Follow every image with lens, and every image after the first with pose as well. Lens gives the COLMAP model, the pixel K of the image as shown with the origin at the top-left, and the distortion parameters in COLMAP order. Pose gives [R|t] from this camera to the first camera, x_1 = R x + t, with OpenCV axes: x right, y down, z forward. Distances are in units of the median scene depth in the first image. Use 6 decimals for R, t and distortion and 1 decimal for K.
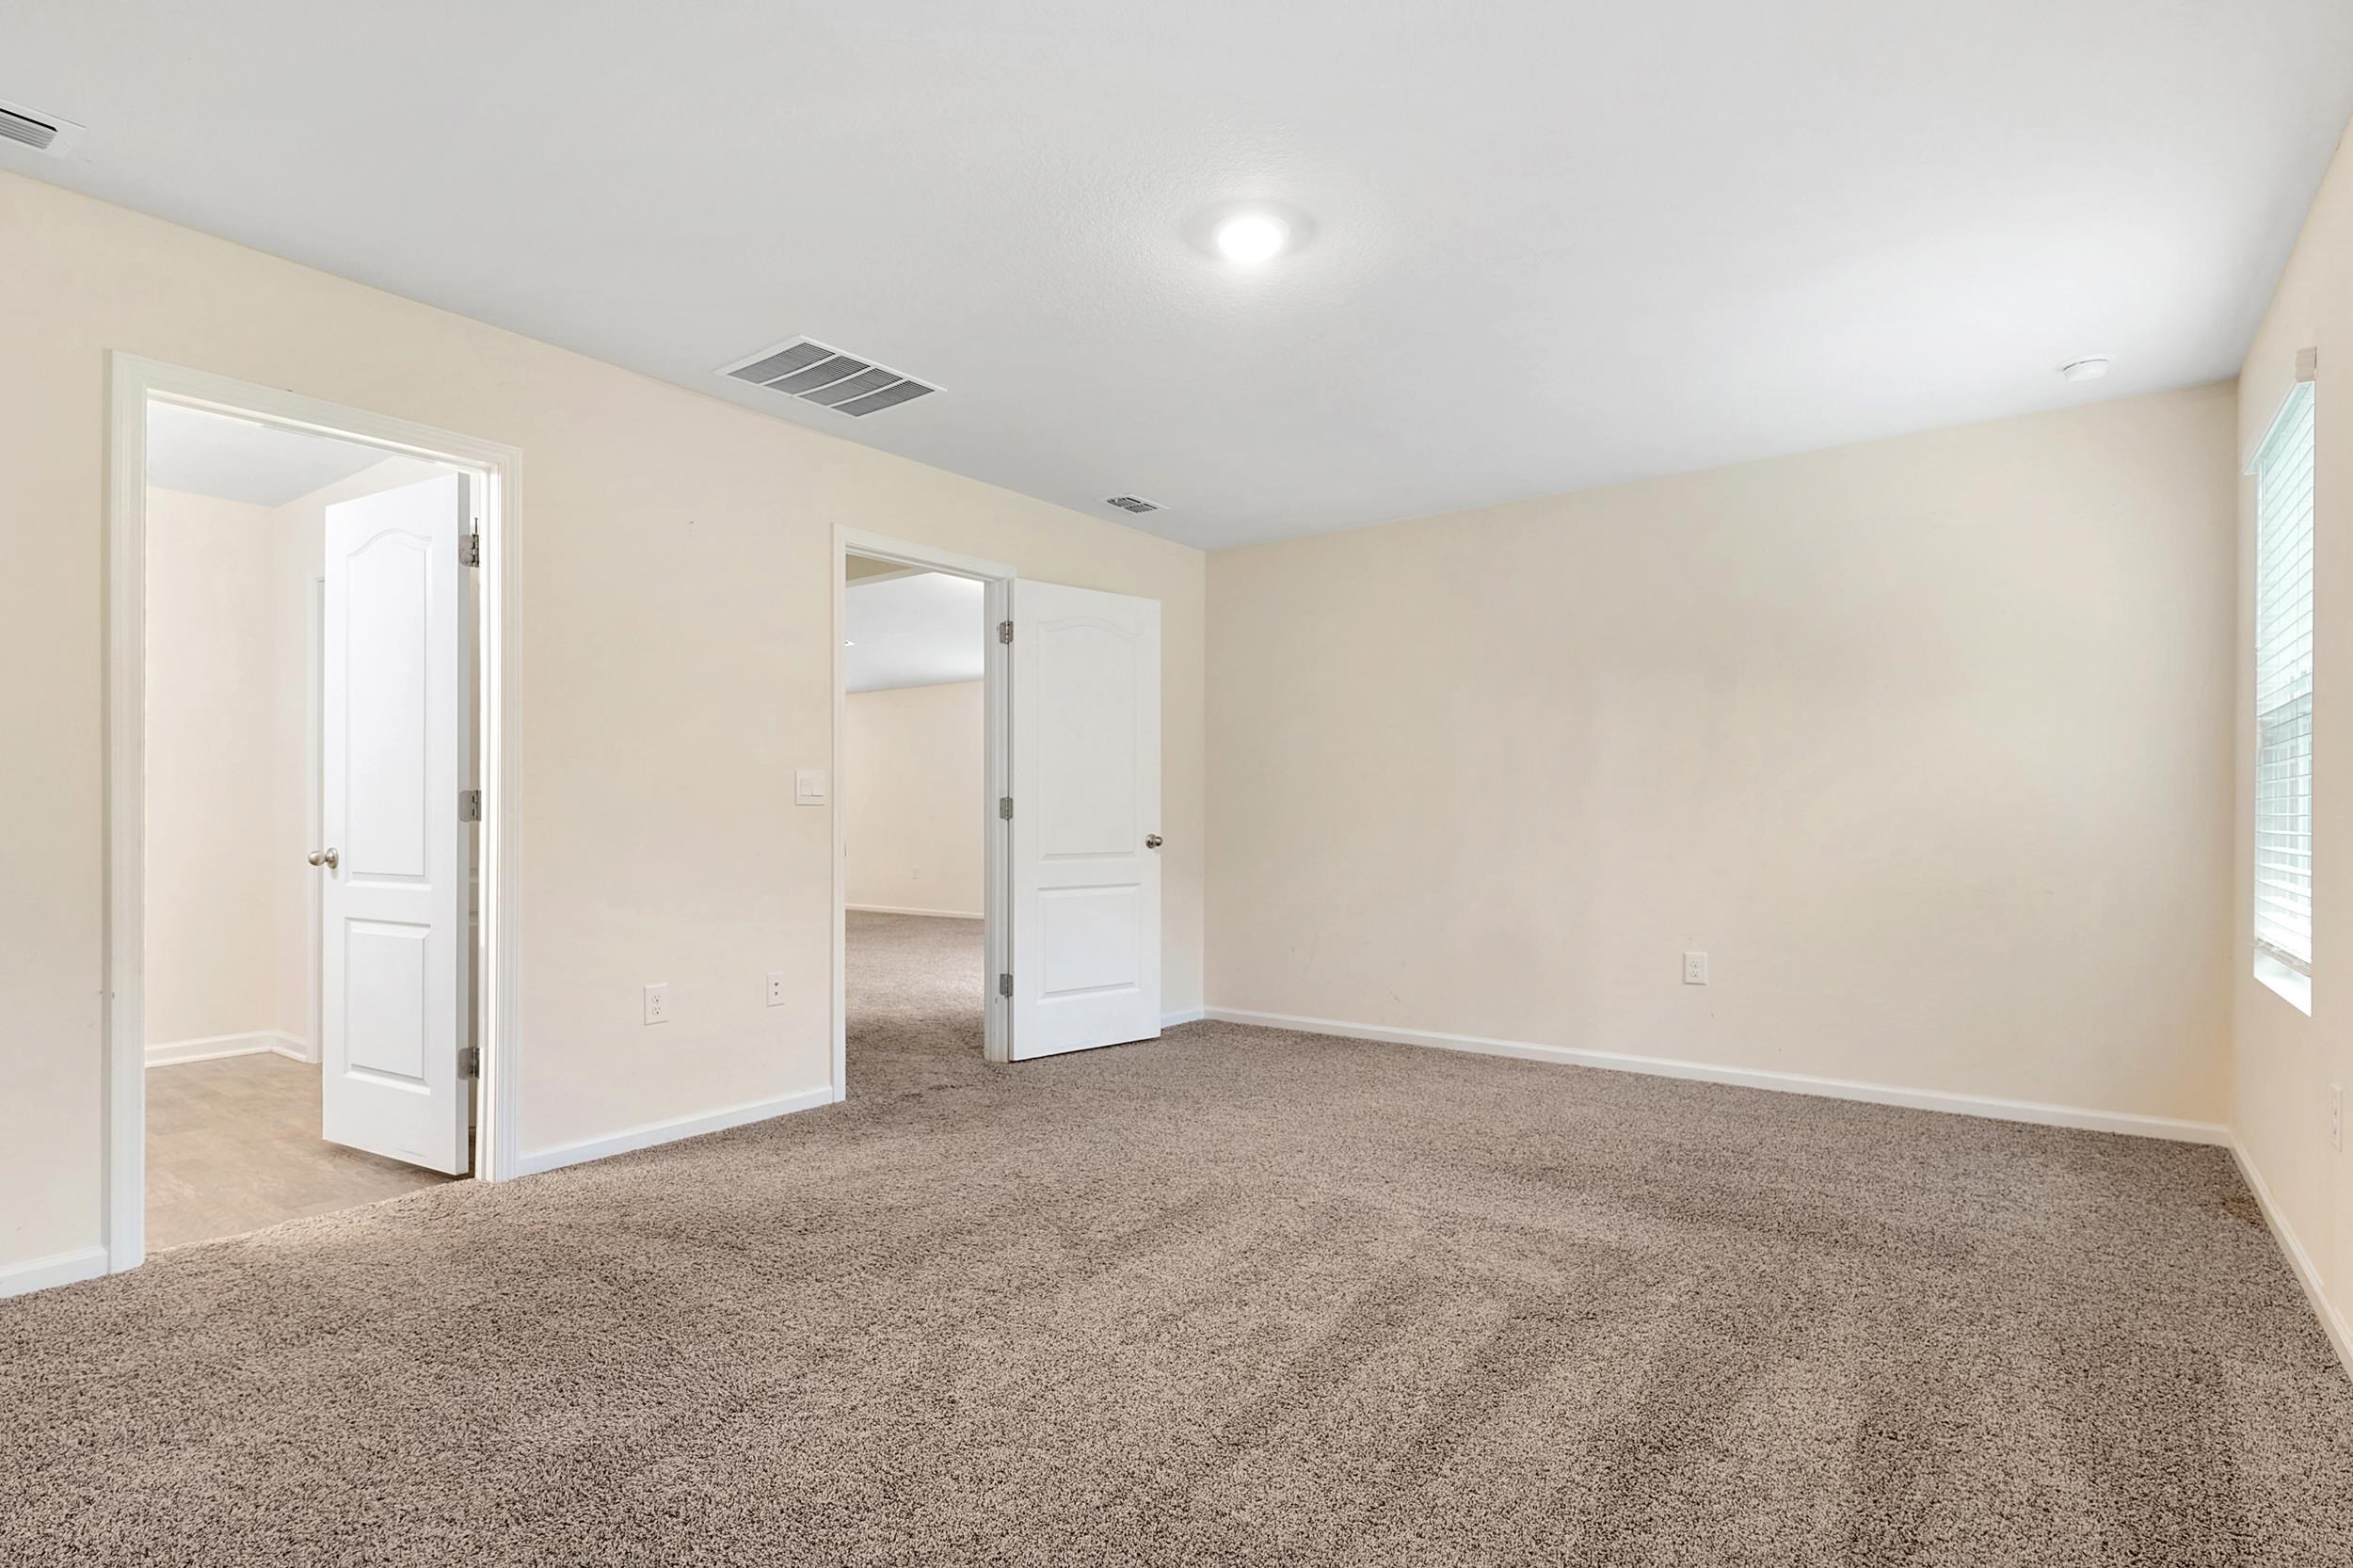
lens RADIAL K [[1174.3, 0, 1176.1], [0, 1174.3, 802.7], [0, 0, 1]] dist [-0.000668, 0.000054]
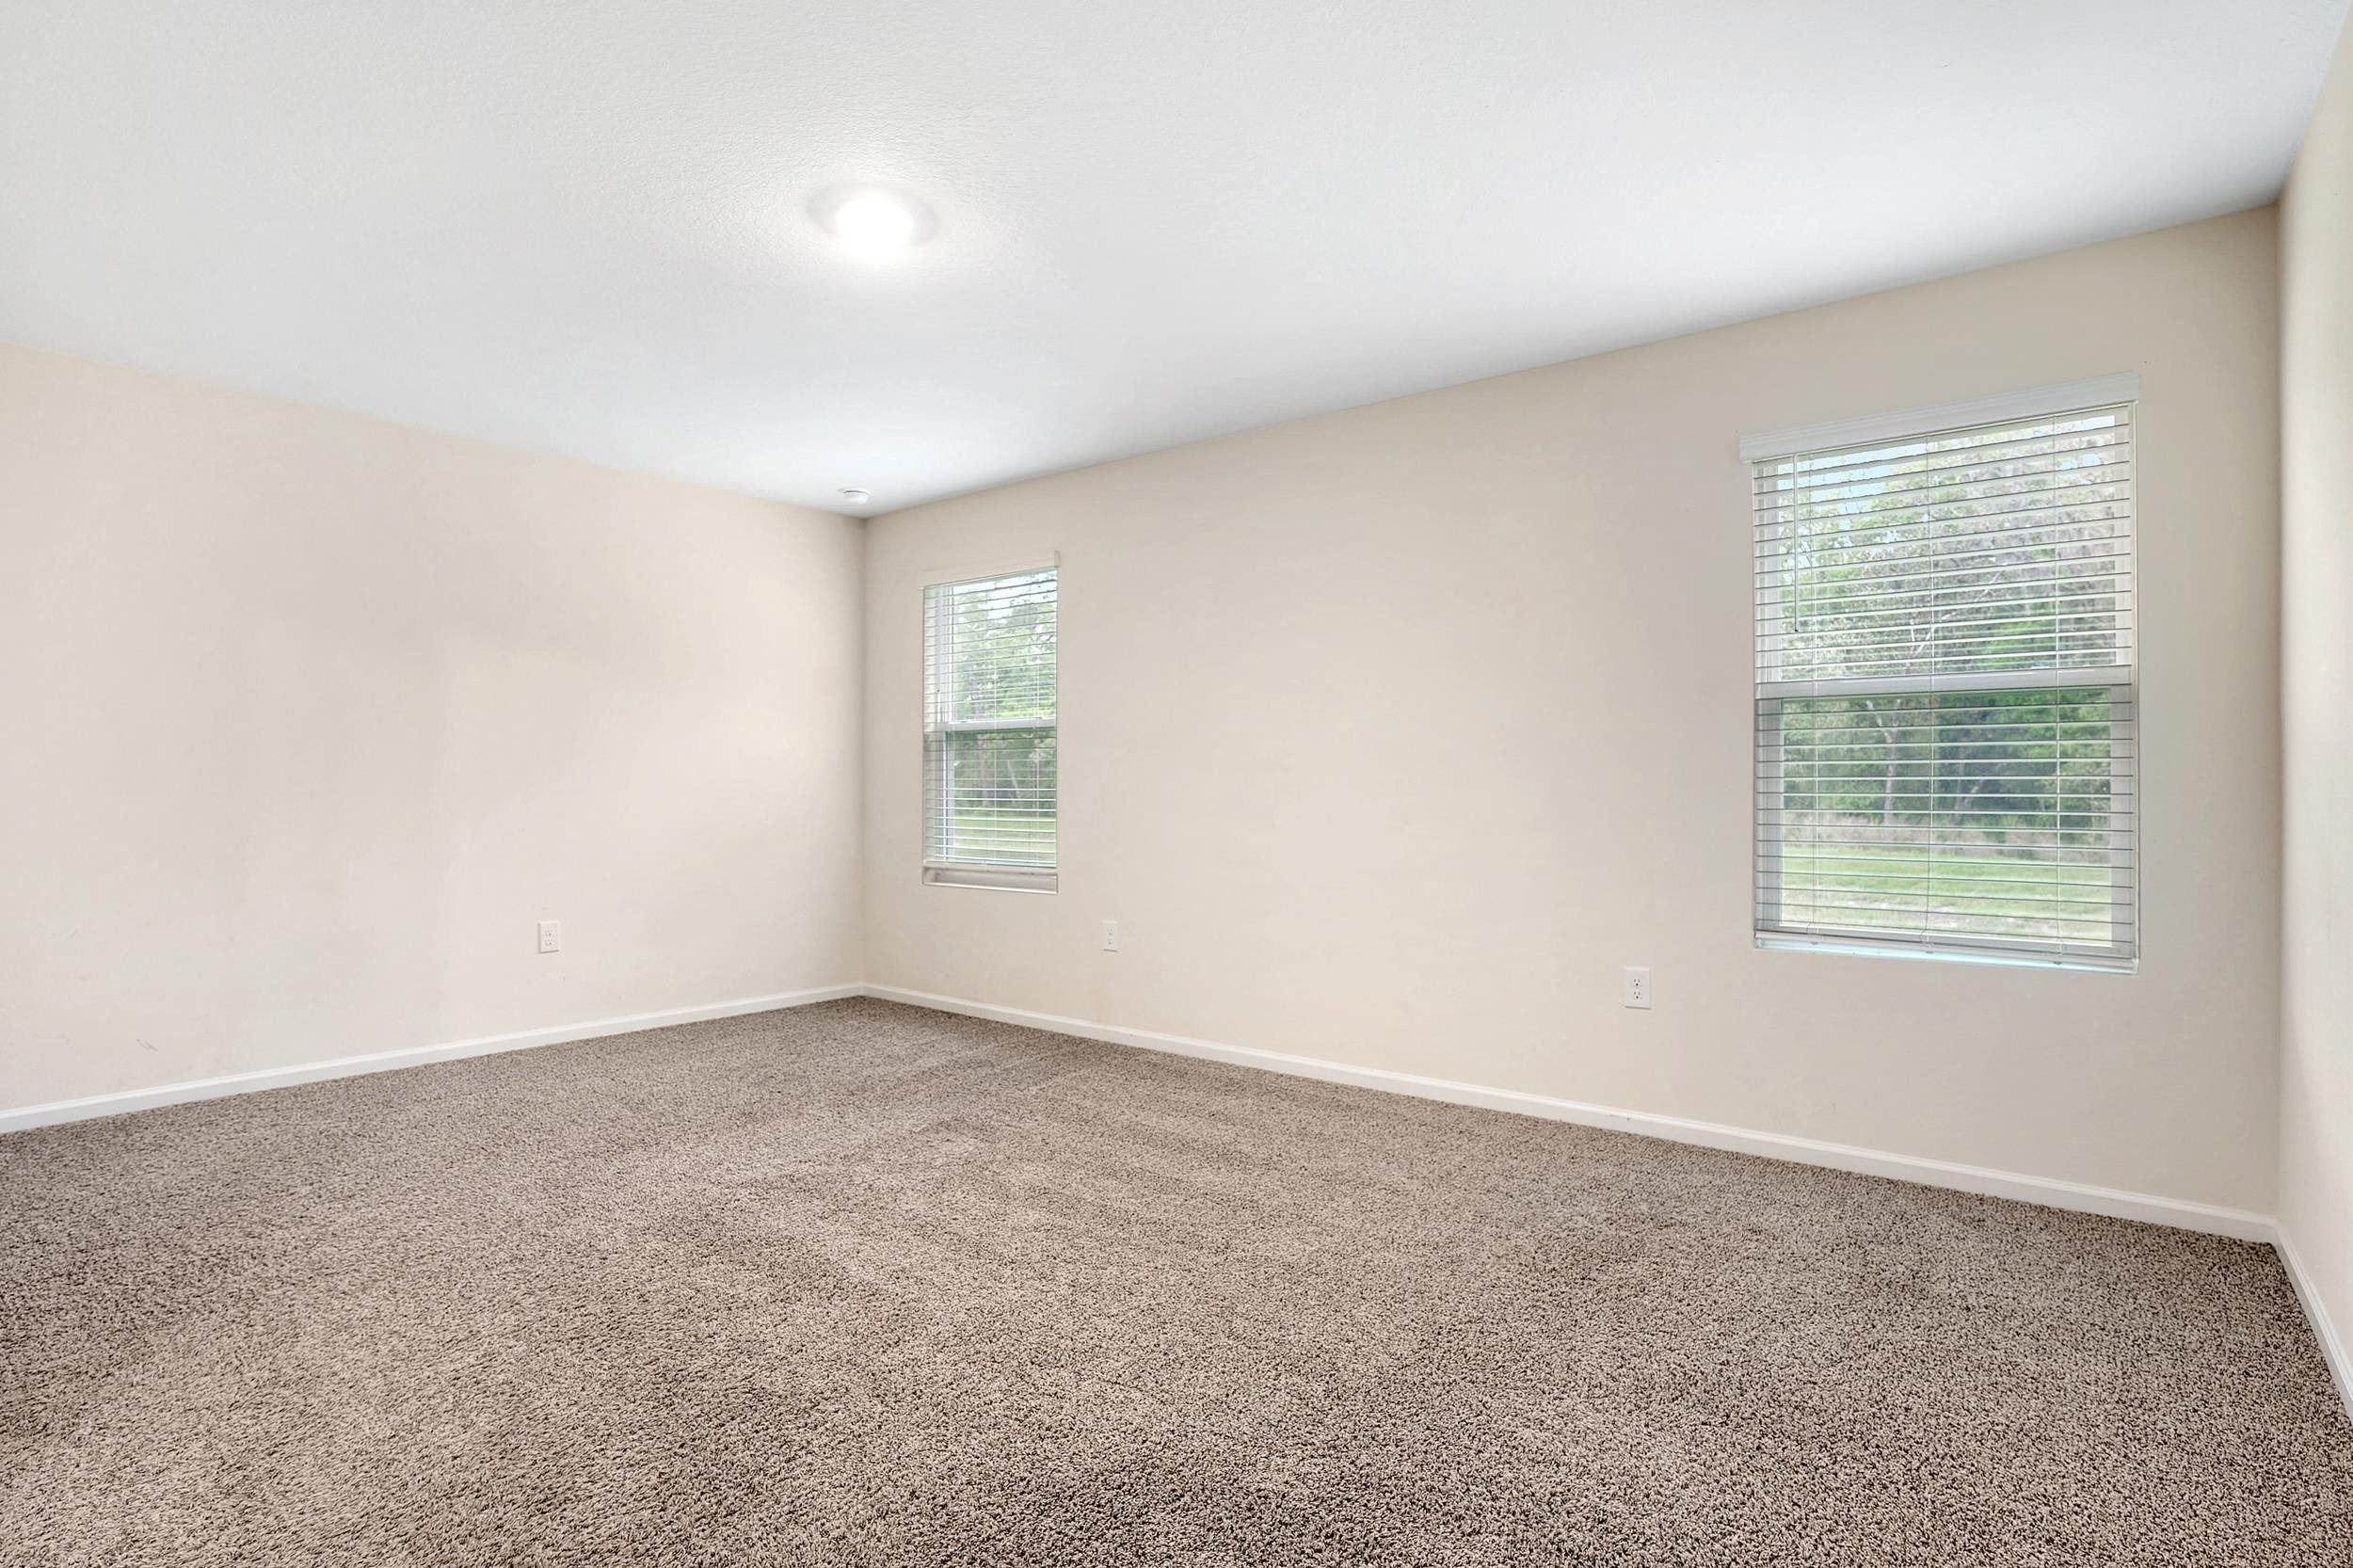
lens RADIAL K [[1174.3, 0, 1176.1], [0, 1174.3, 802.7], [0, 0, 1]] dist [-0.000668, 0.000054]
pose [[0.017476, -0.004877, 0.999835, -0.925705], [-0.030010, 0.999535, 0.005400, 0.003689], [-0.999397, -0.030100, 0.017321, 0.710514]]
